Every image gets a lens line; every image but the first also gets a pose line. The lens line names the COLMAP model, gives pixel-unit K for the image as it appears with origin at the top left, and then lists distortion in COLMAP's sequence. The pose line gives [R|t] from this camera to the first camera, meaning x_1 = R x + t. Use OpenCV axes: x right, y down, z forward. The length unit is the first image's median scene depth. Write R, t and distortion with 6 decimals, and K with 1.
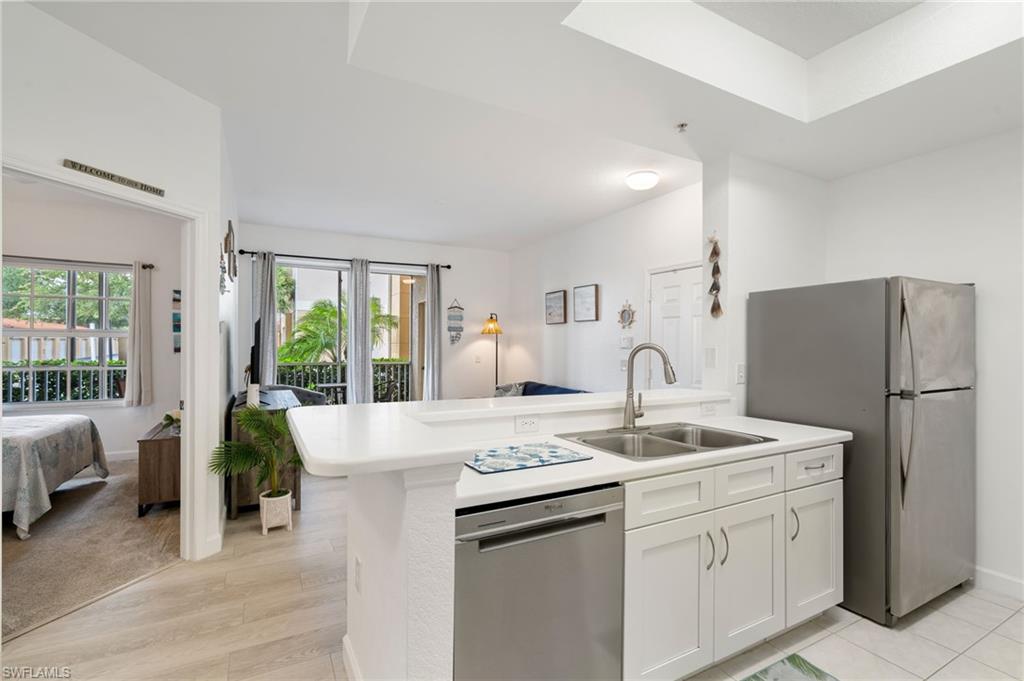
lens RADIAL K [[459.4, 0, 510.3], [0, 459.4, 344.6], [0, 0, 1]] dist [0.000031, 0.000050]
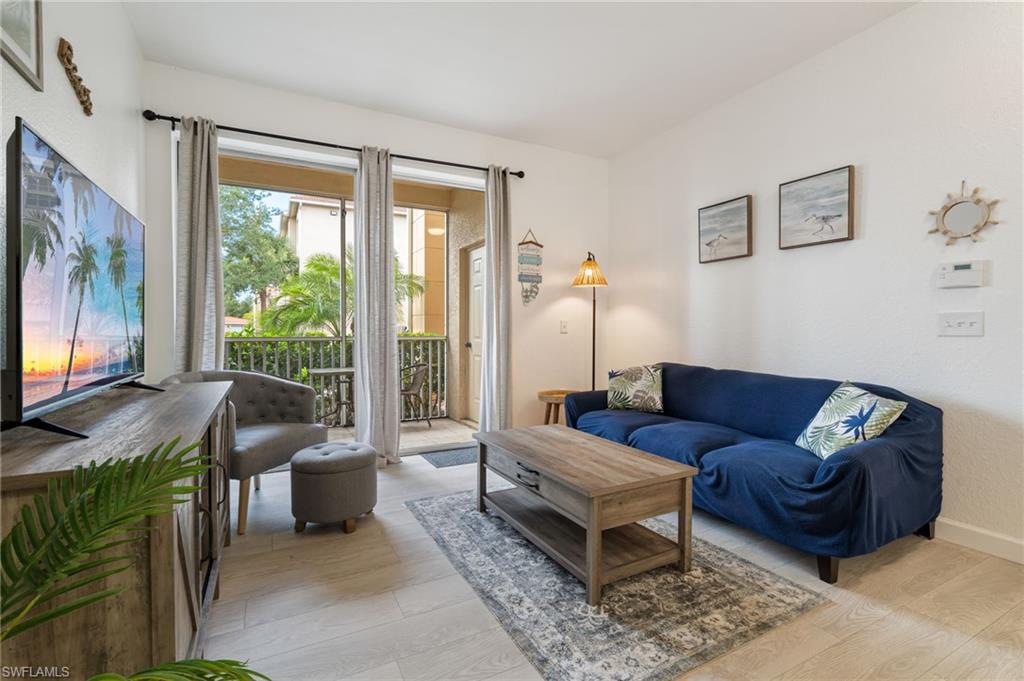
lens RADIAL K [[464.8, 0, 520.9], [0, 464.8, 336.1], [0, 0, 1]] dist [0.000232, 0.000193]
pose [[0.999980, -0.006016, 0.002093, -0.133596], [0.005983, 0.999865, 0.015283, 0.033882], [-0.002185, -0.015270, 0.999881, 0.375180]]
